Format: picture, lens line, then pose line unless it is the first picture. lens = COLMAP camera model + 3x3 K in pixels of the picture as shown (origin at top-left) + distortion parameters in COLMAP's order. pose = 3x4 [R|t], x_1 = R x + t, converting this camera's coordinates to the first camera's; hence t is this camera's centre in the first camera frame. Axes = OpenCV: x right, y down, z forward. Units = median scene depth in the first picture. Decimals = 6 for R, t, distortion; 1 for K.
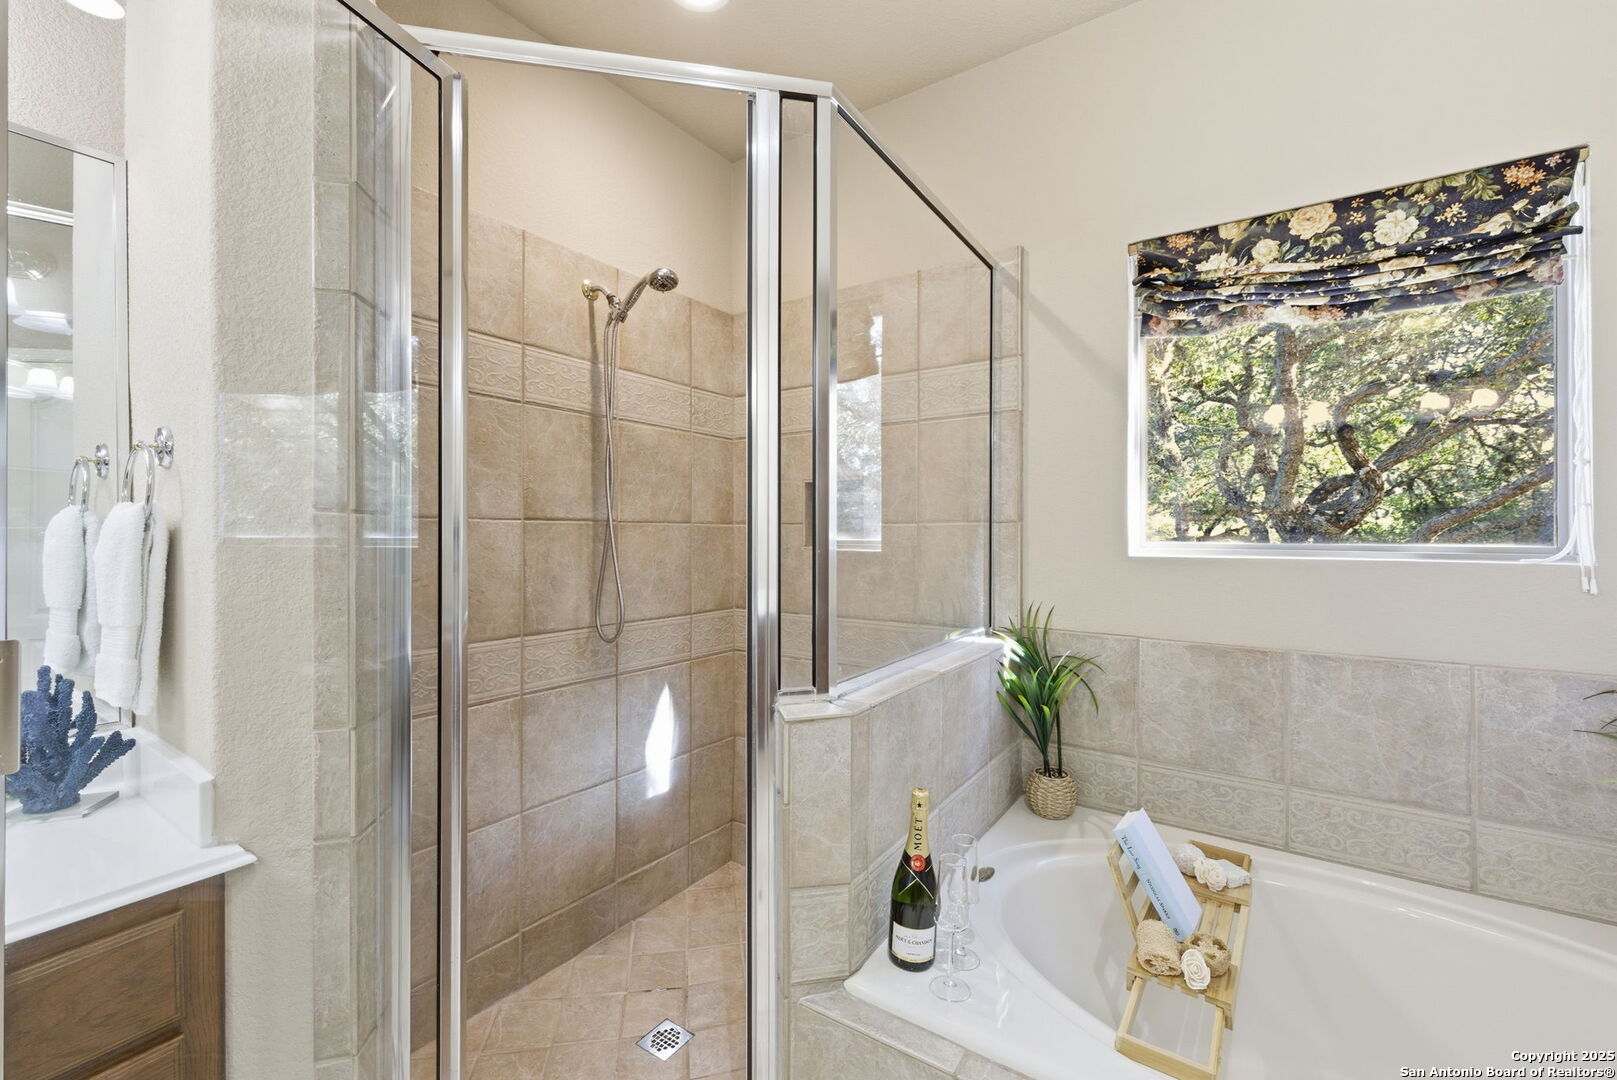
lens RADIAL K [[666.6, 0, 810.0], [0, 666.6, 536.6], [0, 0, 1]] dist [0.004437, -0.000951]
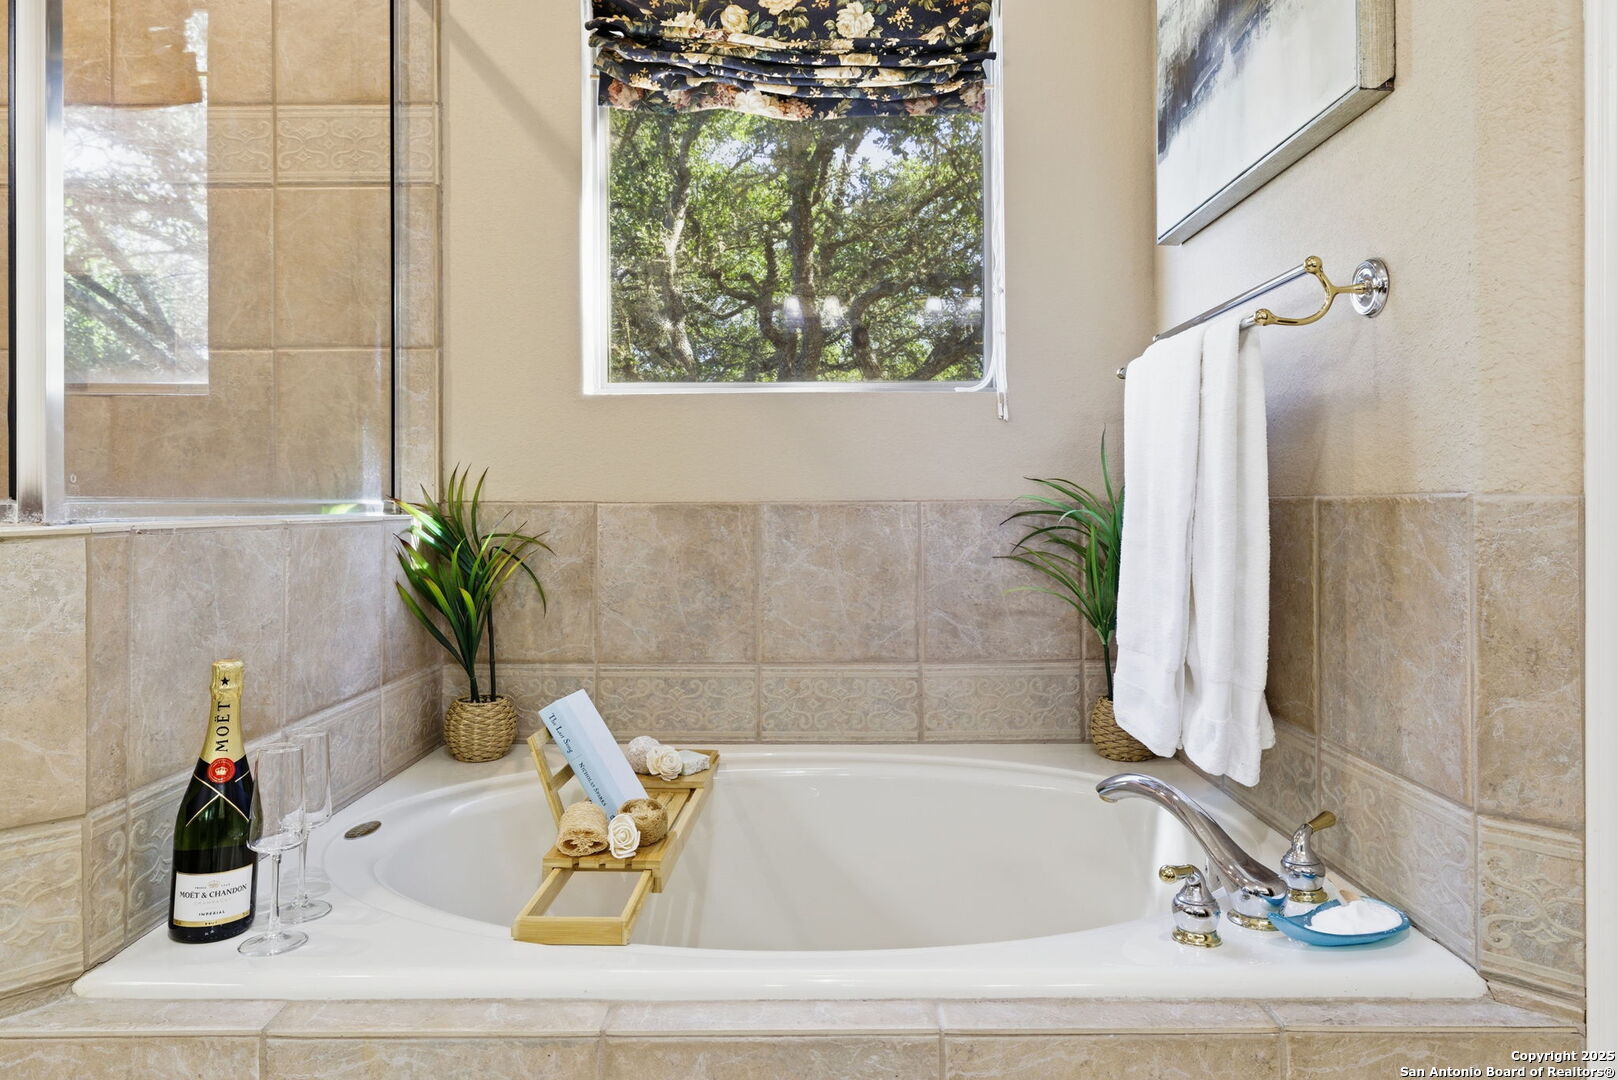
lens RADIAL K [[1007.0, 0, 812.9], [0, 1007.0, 540.4], [0, 0, 1]] dist [-0.003945, 0.011876]
pose [[0.833400, -0.006240, 0.552635, 0.081714], [0.008345, 0.999964, -0.001293, 0.221369], [-0.552607, 0.005689, 0.833422, -0.077698]]
